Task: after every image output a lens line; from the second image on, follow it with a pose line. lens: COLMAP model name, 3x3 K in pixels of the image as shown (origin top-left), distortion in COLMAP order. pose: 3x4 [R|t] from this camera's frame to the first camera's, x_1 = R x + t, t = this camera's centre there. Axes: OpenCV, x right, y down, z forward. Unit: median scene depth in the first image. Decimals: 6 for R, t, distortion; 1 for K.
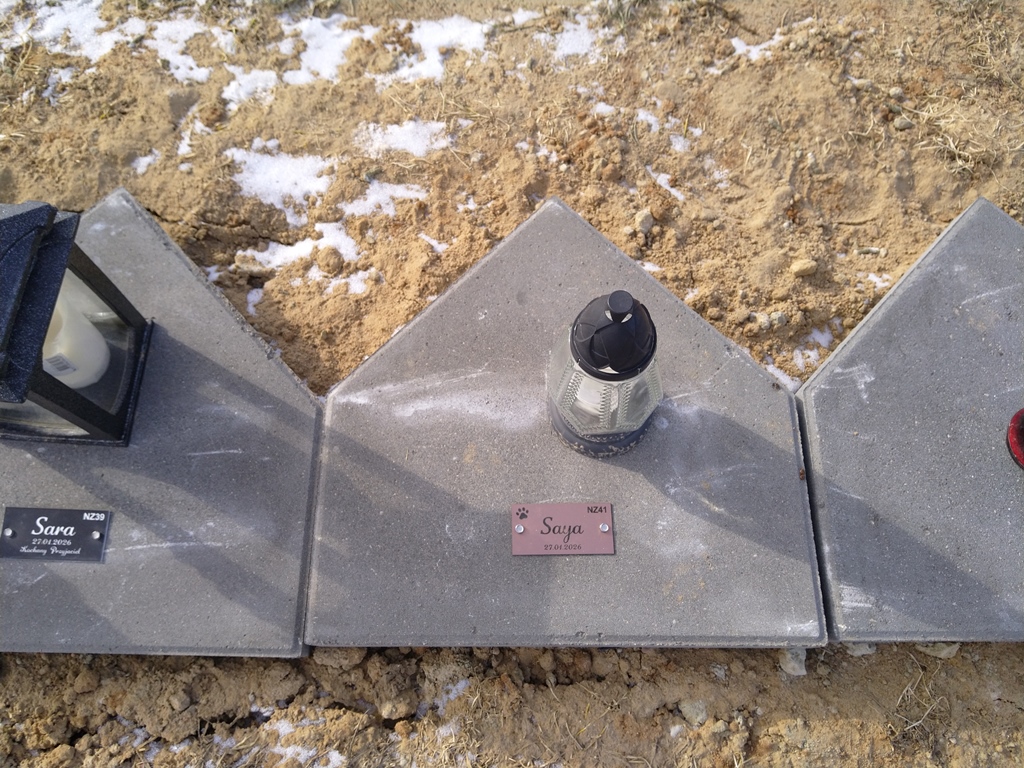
lens RADIAL K [[818.7, 0, 510.0], [0, 818.7, 392.1], [0, 0, 1]] dist [0.035764, -0.028845]
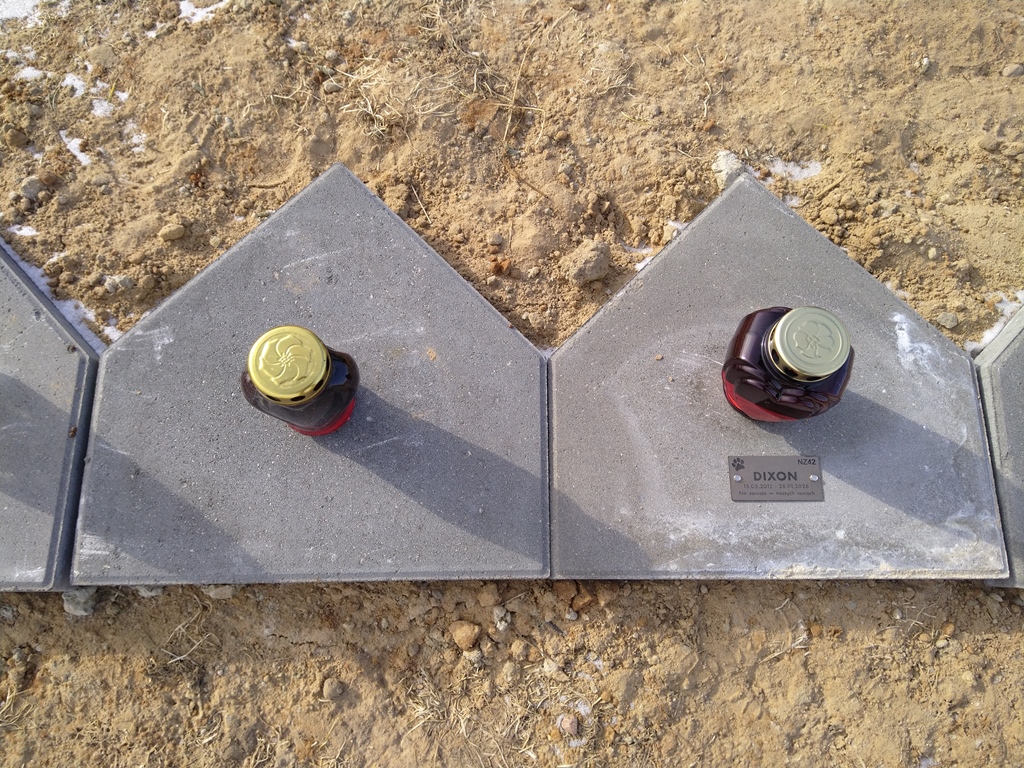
lens RADIAL K [[818.7, 0, 511.8], [0, 818.7, 376.2], [0, 0, 1]] dist [0.035764, -0.028845]
pose [[0.999872, -0.006091, -0.014821, 0.741226], [0.007008, 0.998012, 0.062627, -0.028260], [0.014410, -0.062723, 0.997927, -0.046862]]
